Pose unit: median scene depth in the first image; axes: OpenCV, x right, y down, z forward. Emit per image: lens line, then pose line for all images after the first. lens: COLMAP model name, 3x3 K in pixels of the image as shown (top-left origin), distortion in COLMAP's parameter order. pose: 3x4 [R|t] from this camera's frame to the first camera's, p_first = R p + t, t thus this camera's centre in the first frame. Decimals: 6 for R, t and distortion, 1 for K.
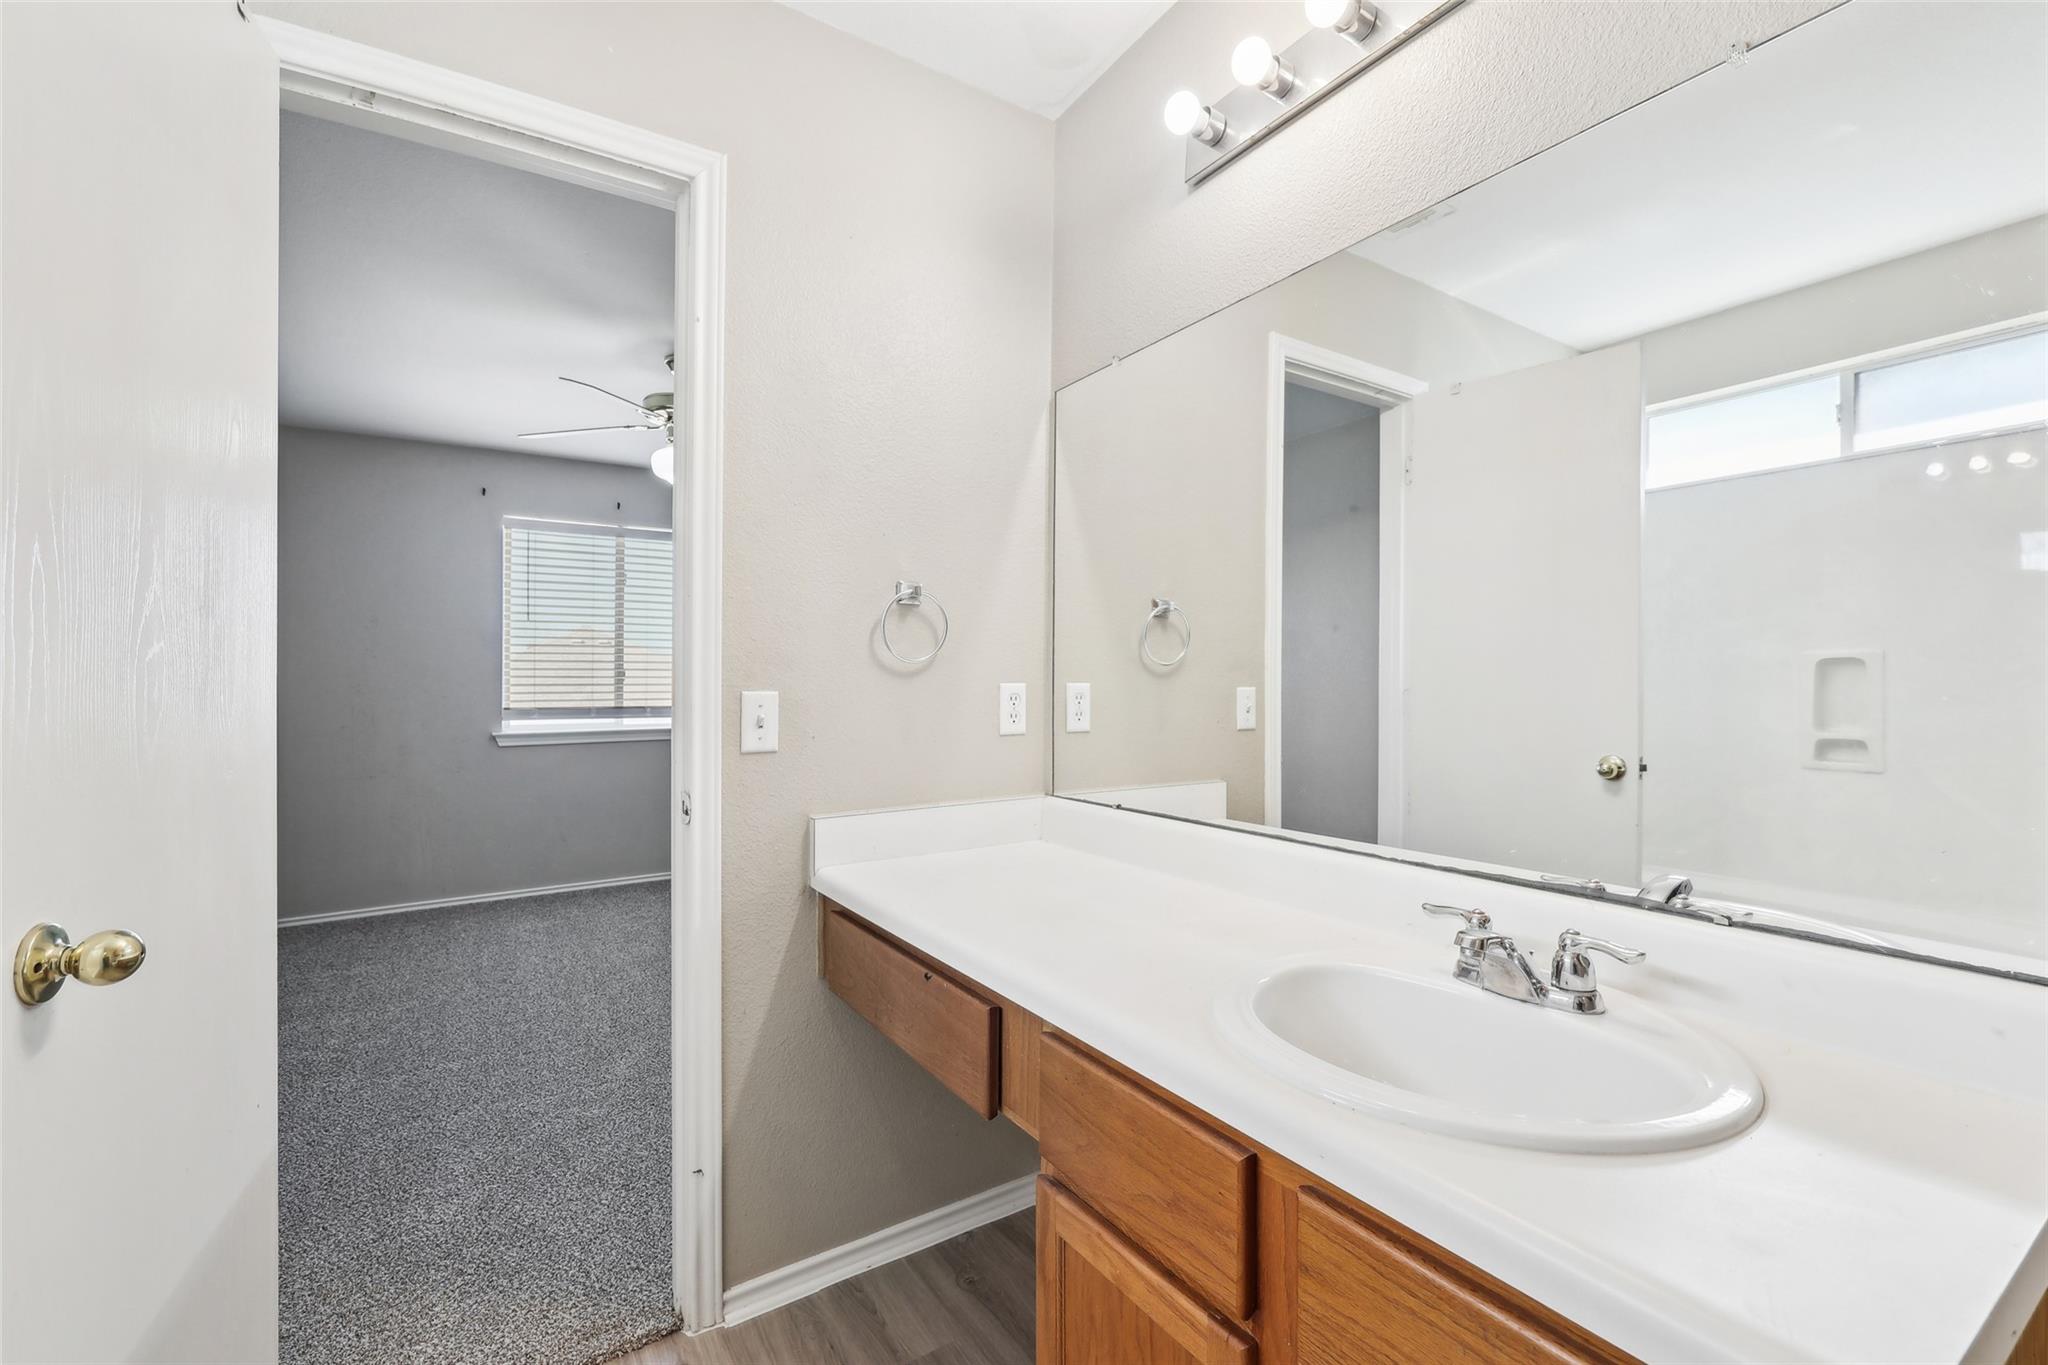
lens RADIAL K [[882.5, 0, 1033.6], [0, 882.5, 673.0], [0, 0, 1]] dist [0.002008, 0.003315]
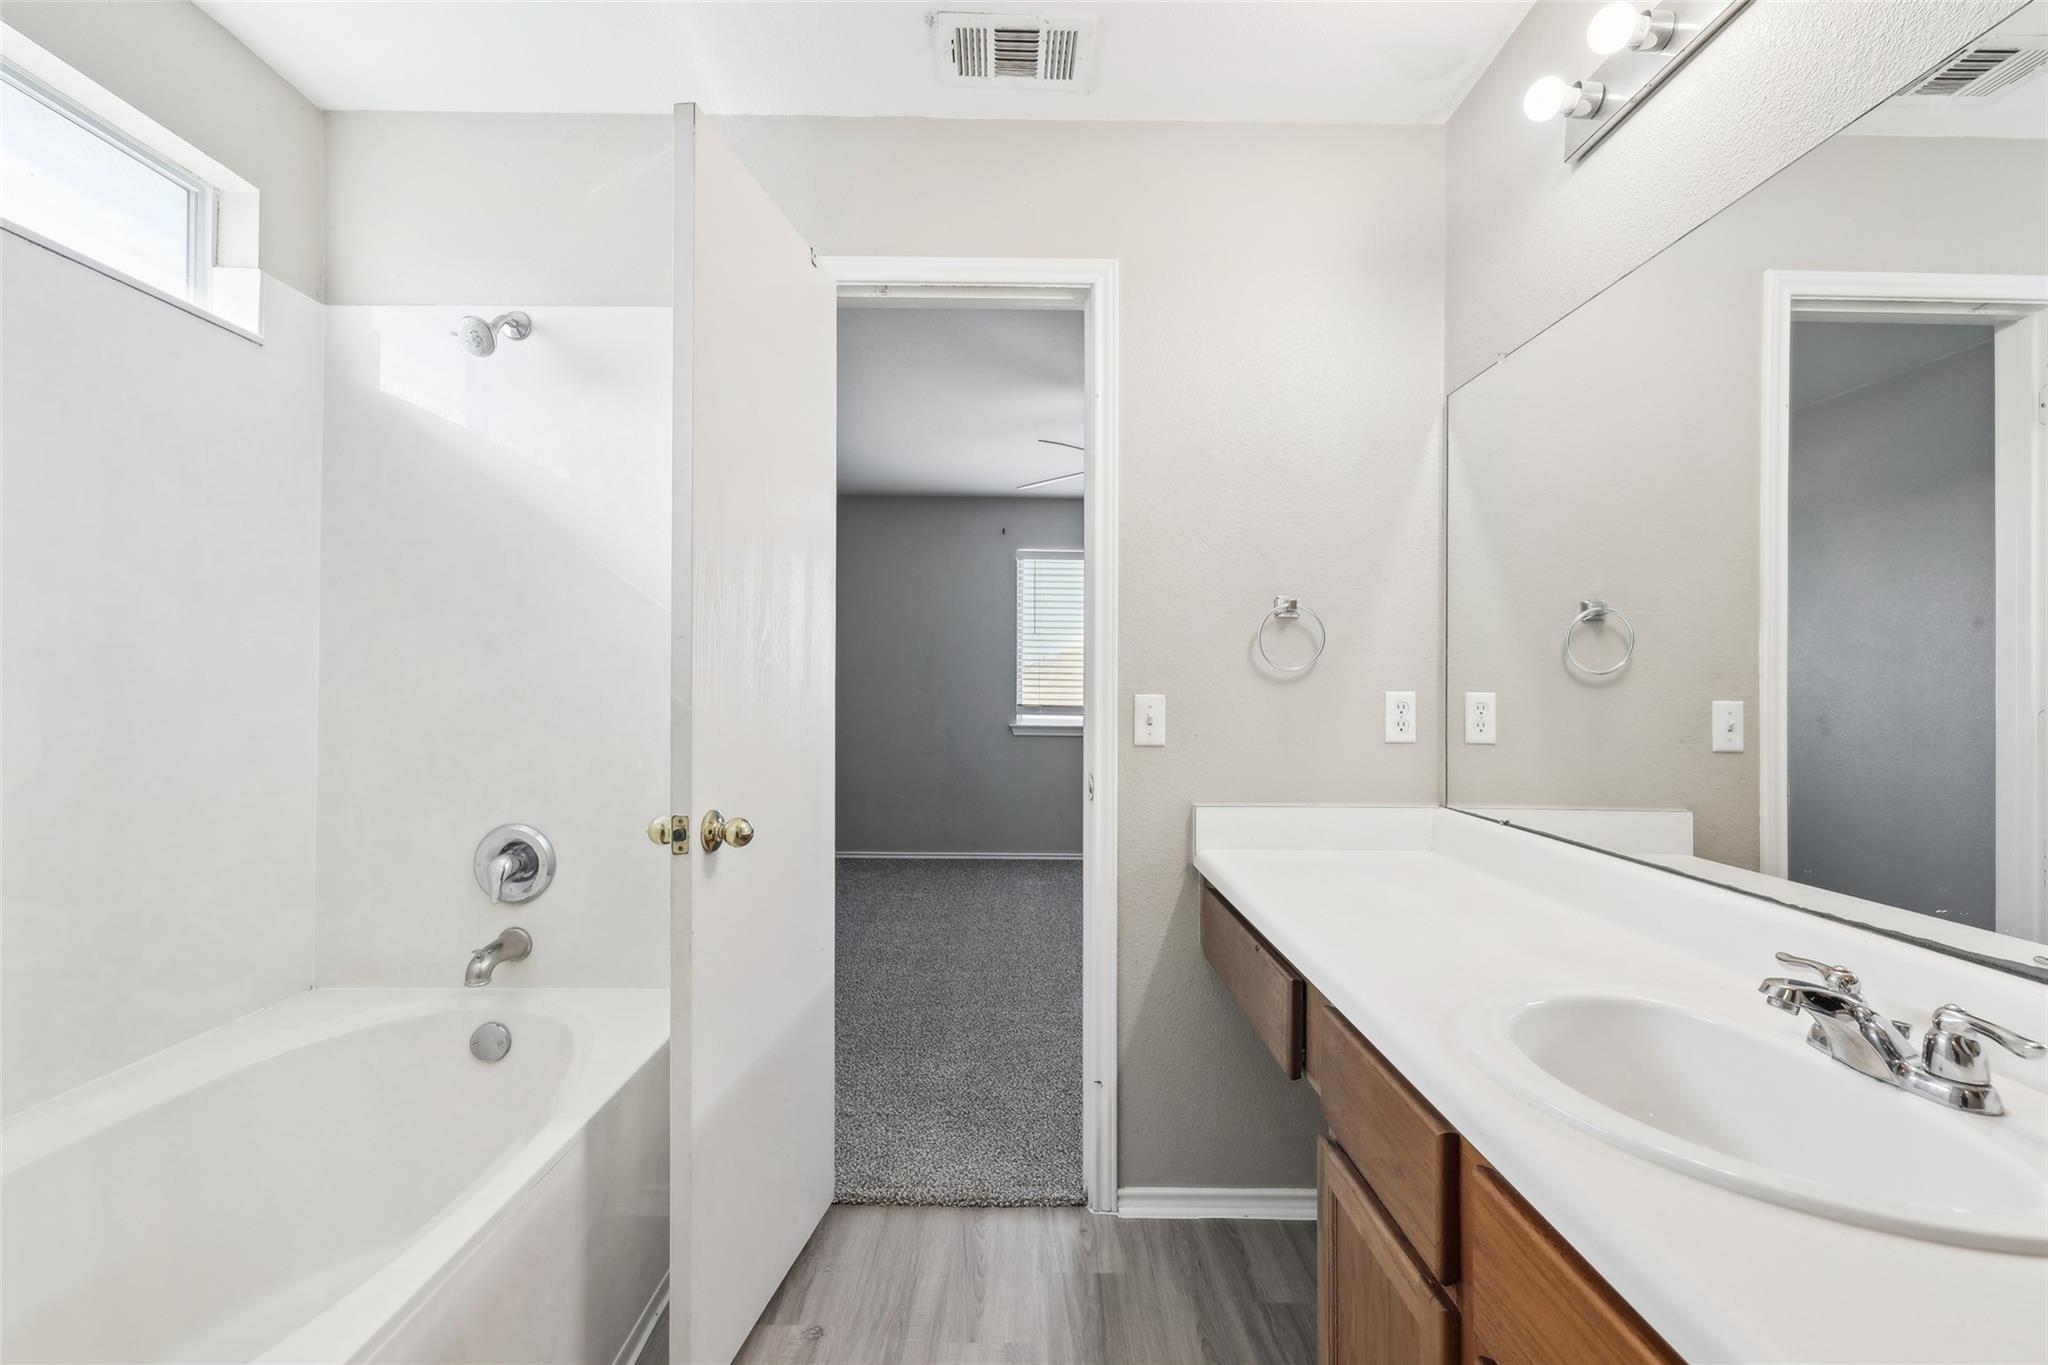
lens RADIAL K [[882.5, 0, 1020.4], [0, 882.5, 675.1], [0, 0, 1]] dist [0.002008, 0.003315]
pose [[0.840046, 0.007481, -0.542464, 0.188532], [-0.008179, 0.999966, 0.001125, -0.006048], [0.542454, 0.003491, 0.840078, -0.095275]]
